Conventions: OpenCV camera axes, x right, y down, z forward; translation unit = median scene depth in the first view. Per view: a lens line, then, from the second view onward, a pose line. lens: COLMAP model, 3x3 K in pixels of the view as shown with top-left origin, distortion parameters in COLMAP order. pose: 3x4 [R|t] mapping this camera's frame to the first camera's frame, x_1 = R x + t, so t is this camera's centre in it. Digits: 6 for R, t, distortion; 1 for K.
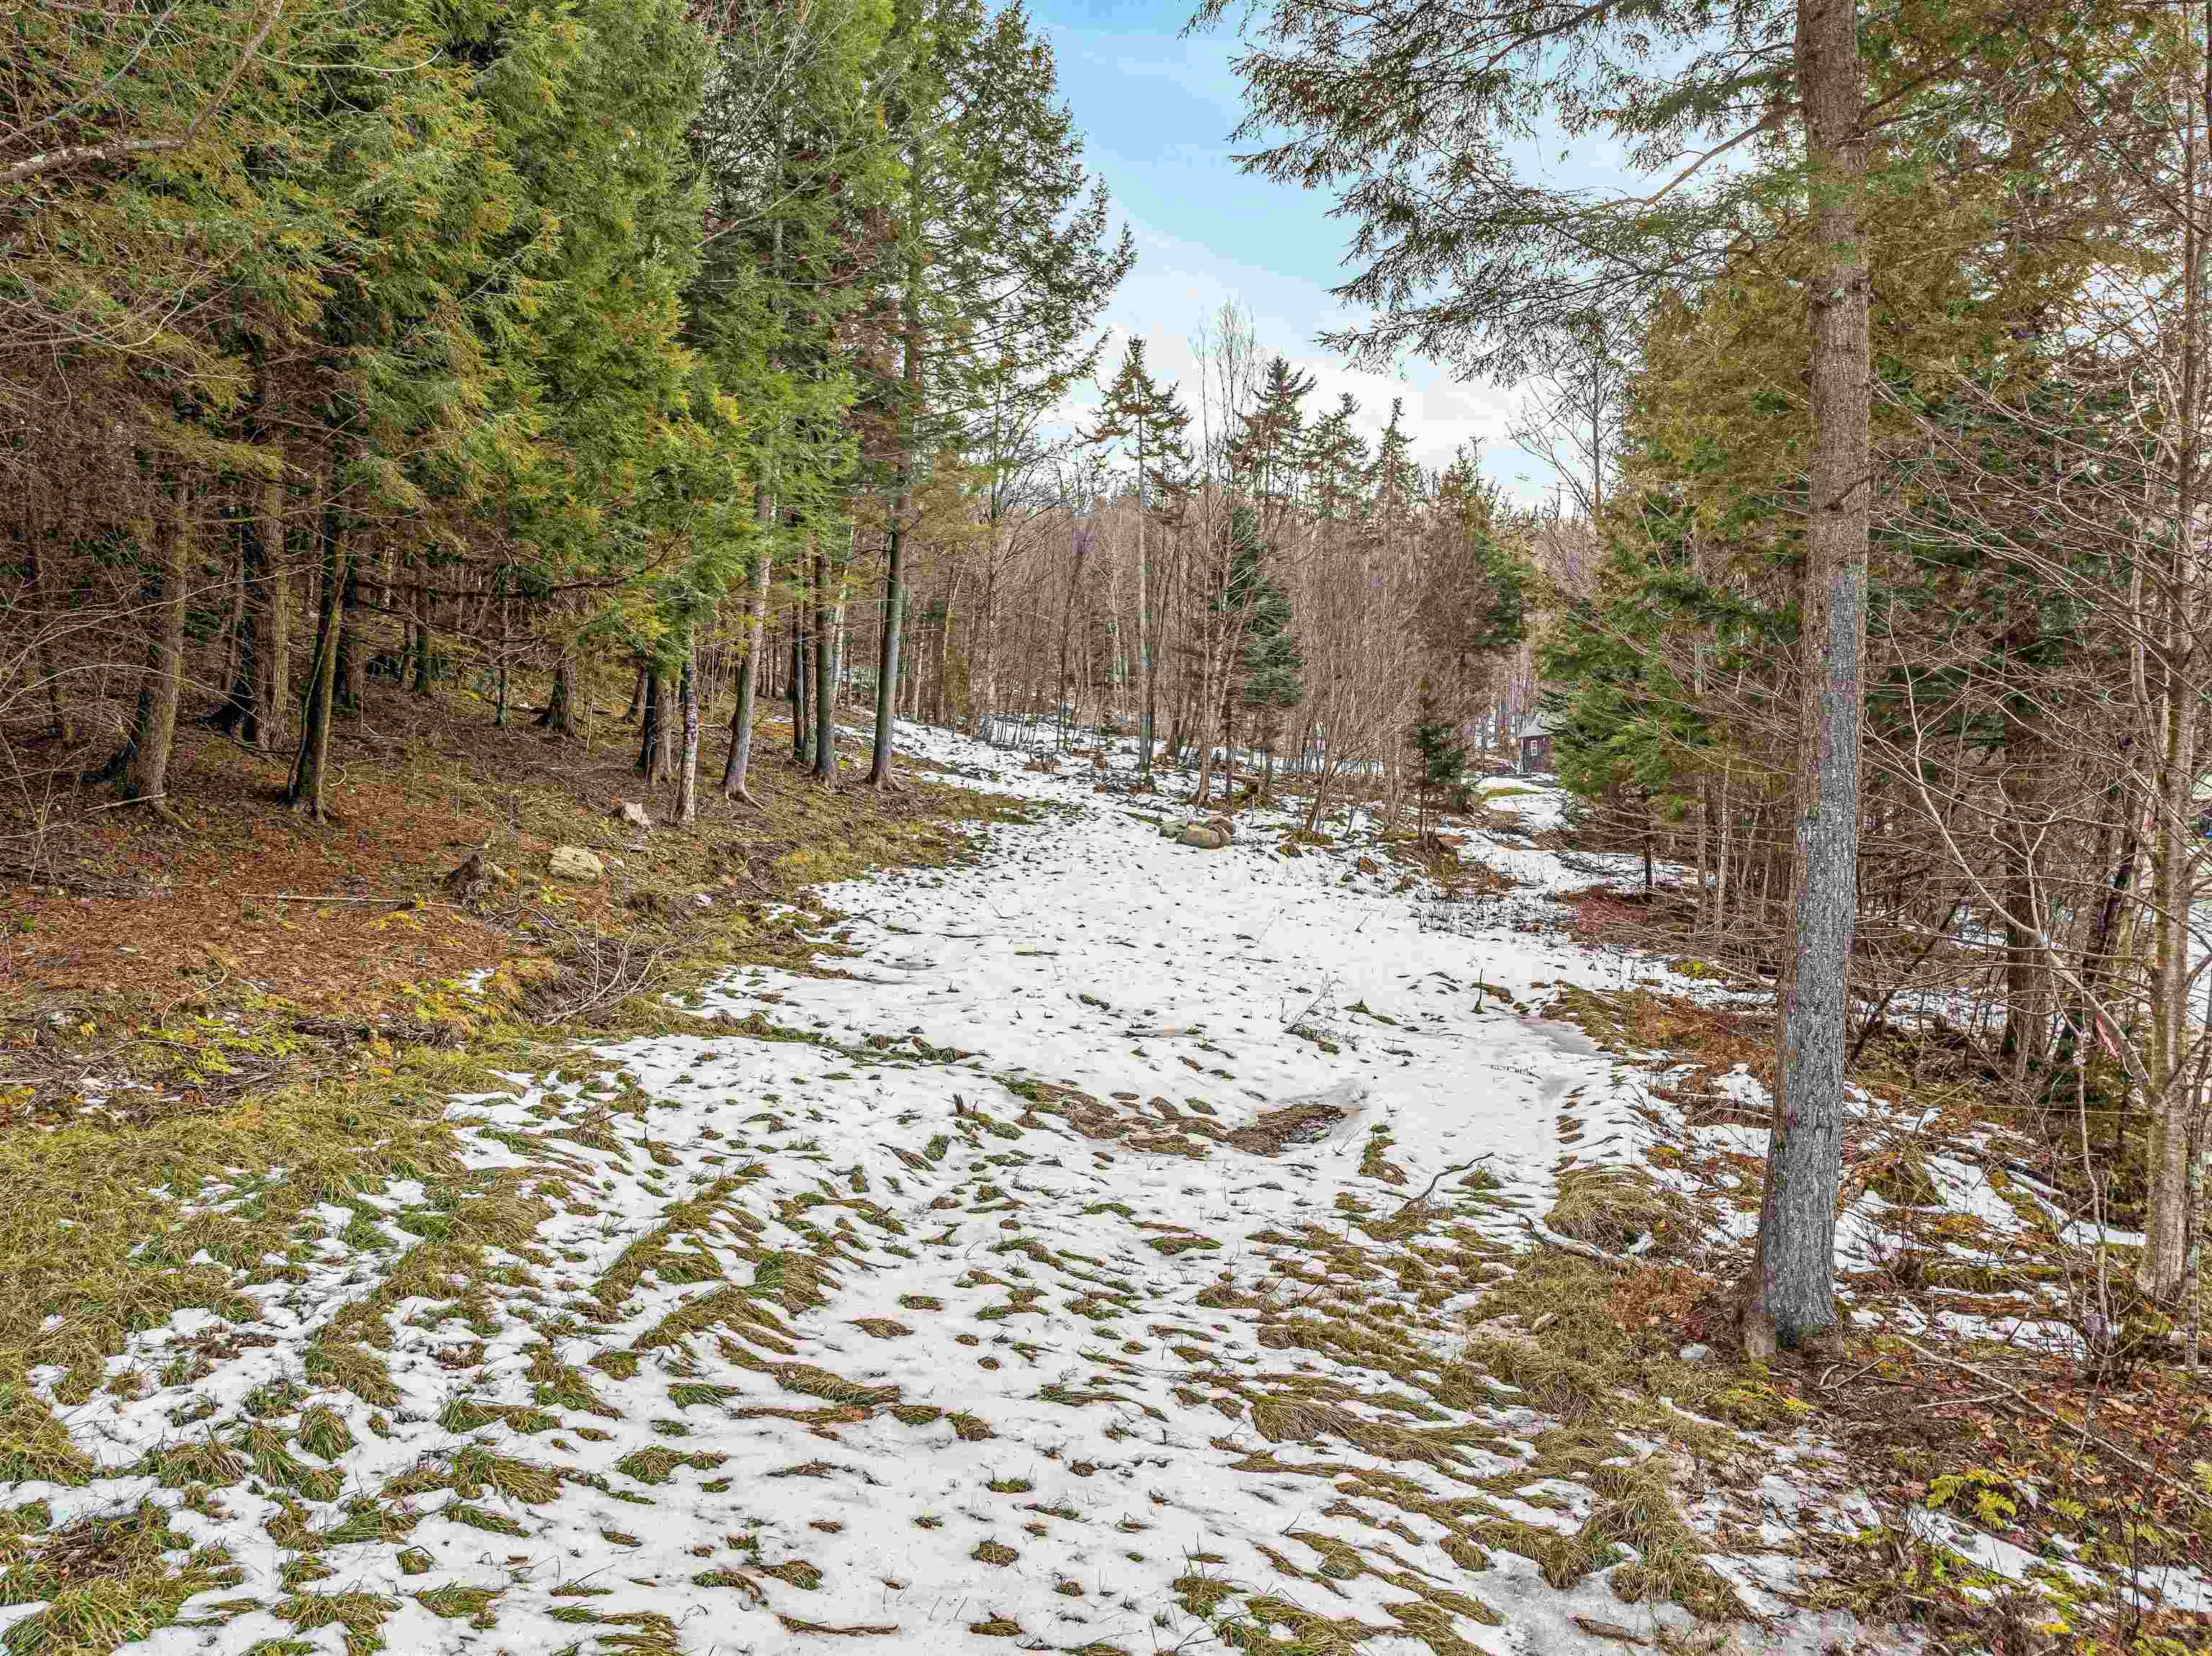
lens RADIAL K [[1578.2, 0, 1101.3], [0, 1578.2, 831.3], [0, 0, 1]] dist [-0.037723, 0.008844]
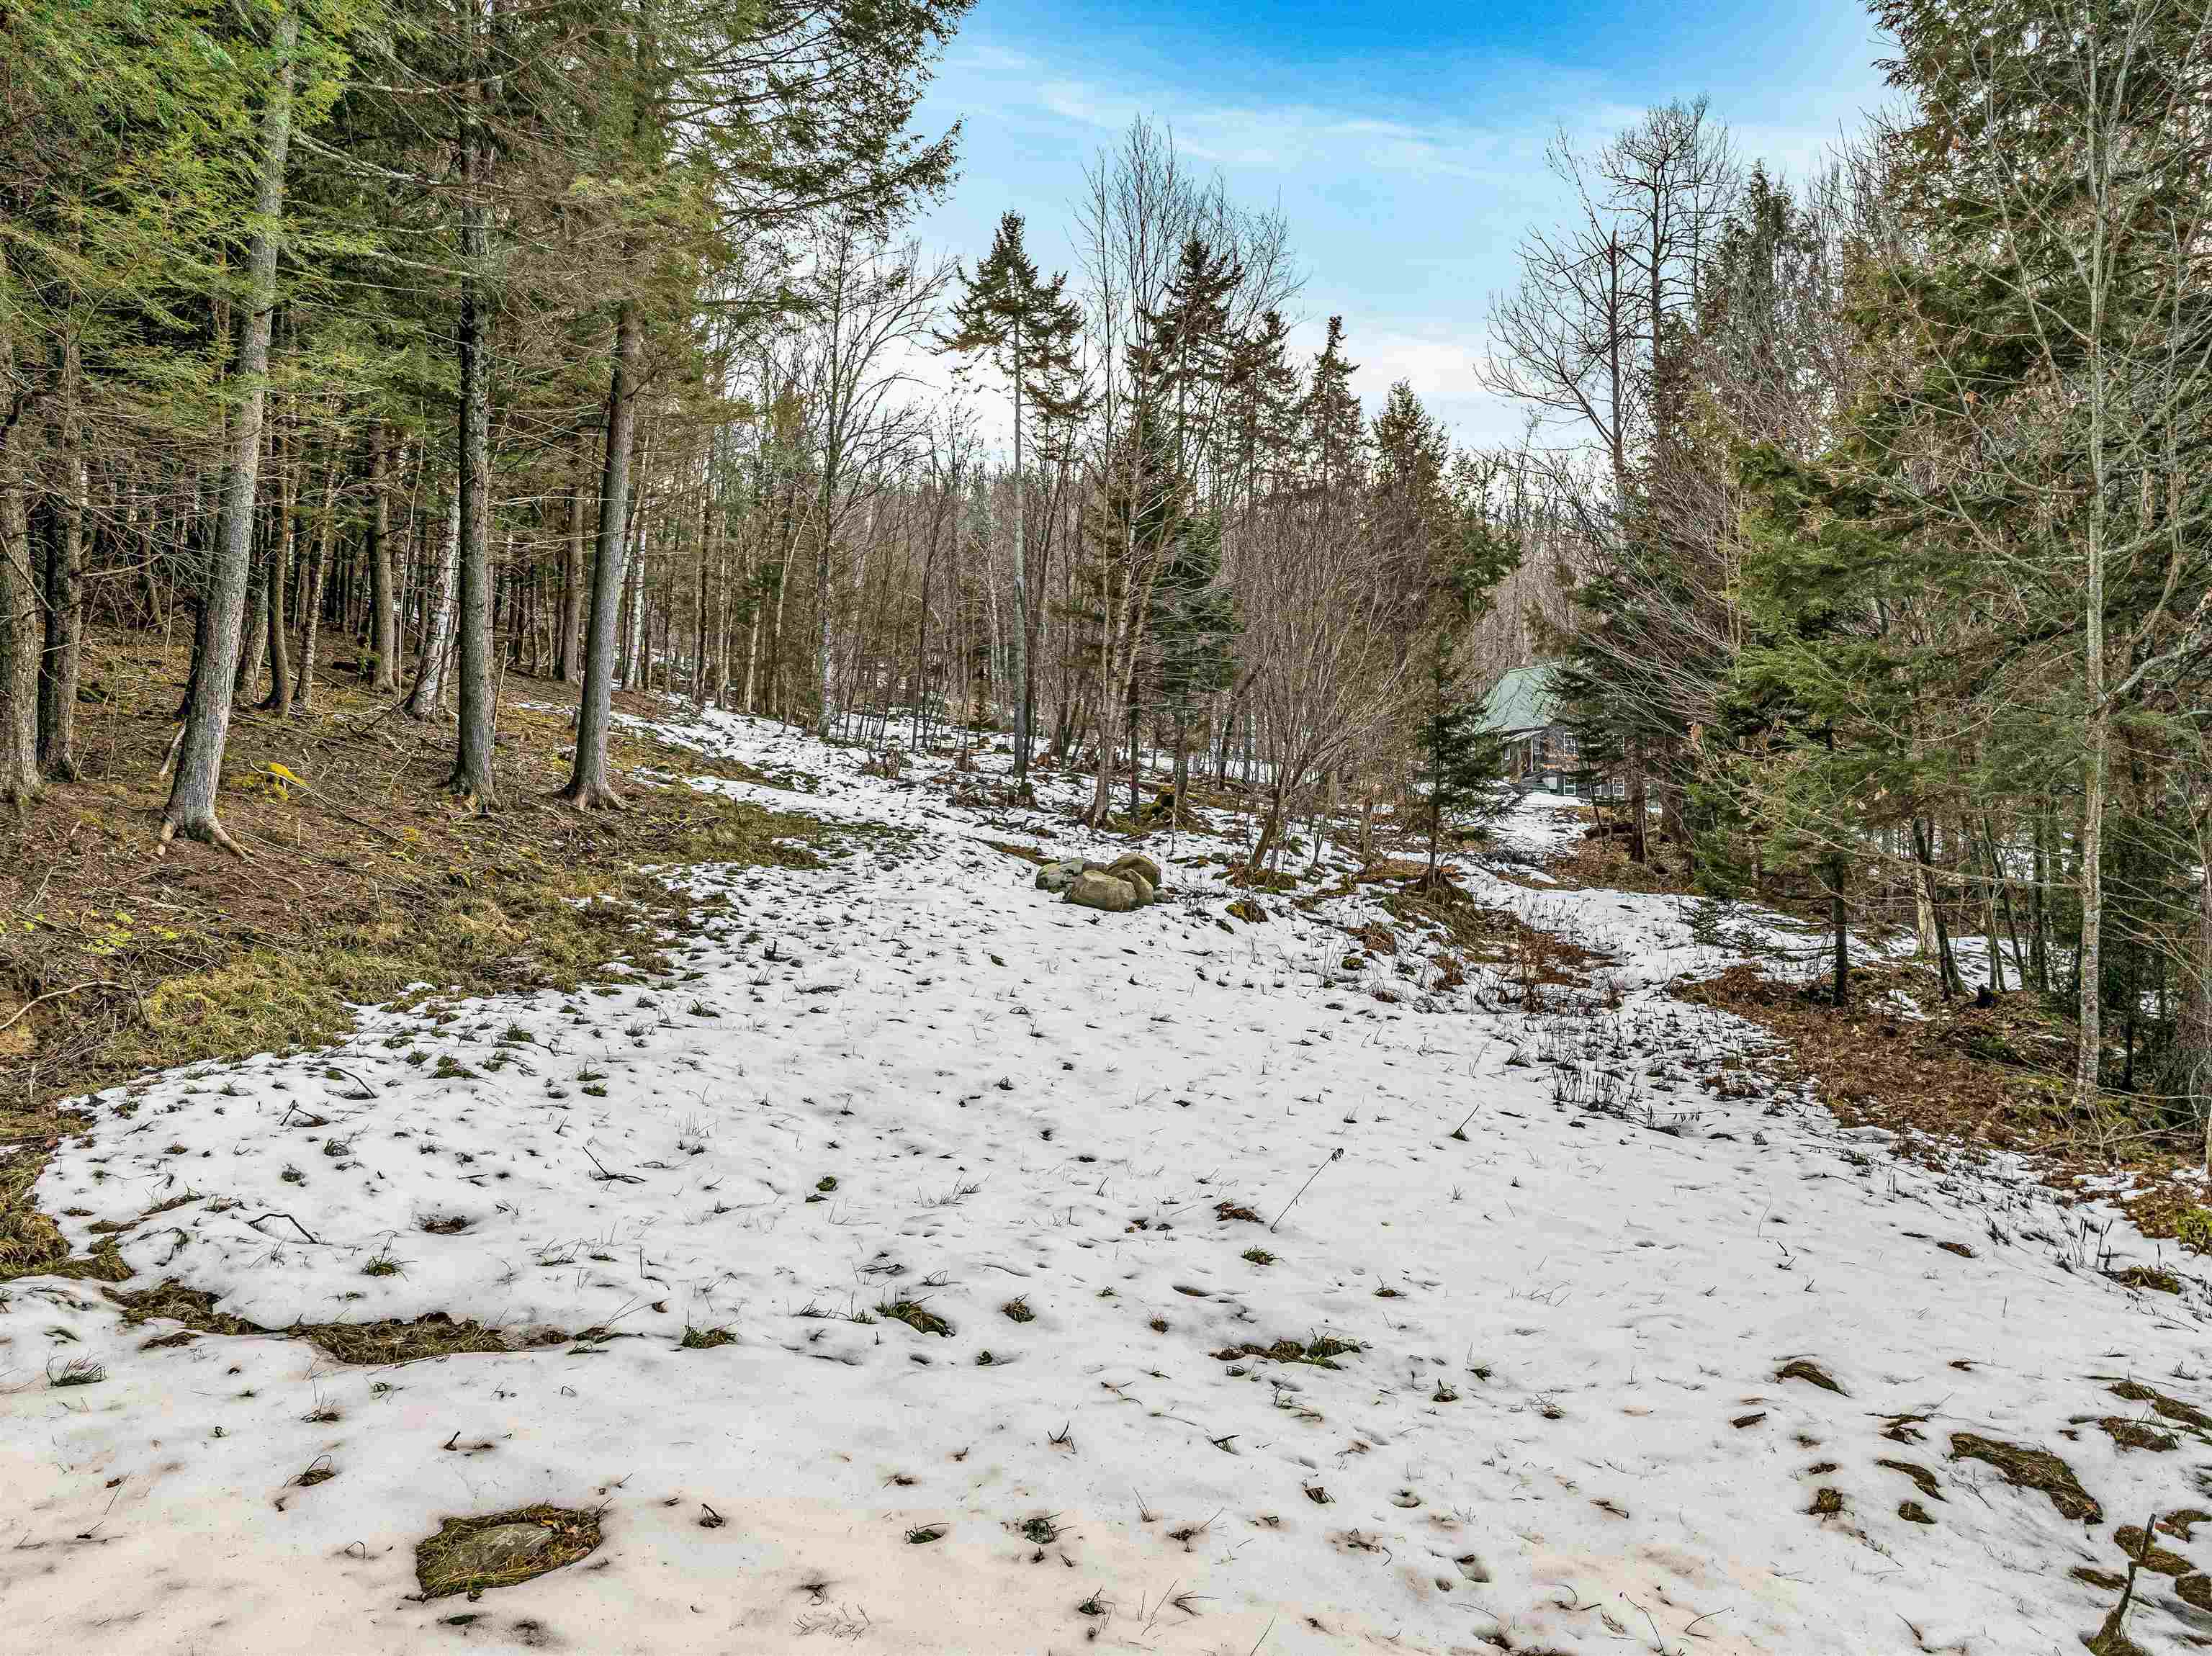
lens RADIAL K [[1578.2, 0, 1109.2], [0, 1578.2, 832.5], [0, 0, 1]] dist [-0.037723, 0.008844]
pose [[0.997012, 0.001014, 0.077243, 0.012157], [-0.001052, 0.999999, 0.000460, -0.012341], [-0.077242, -0.000539, 0.997012, 0.264316]]
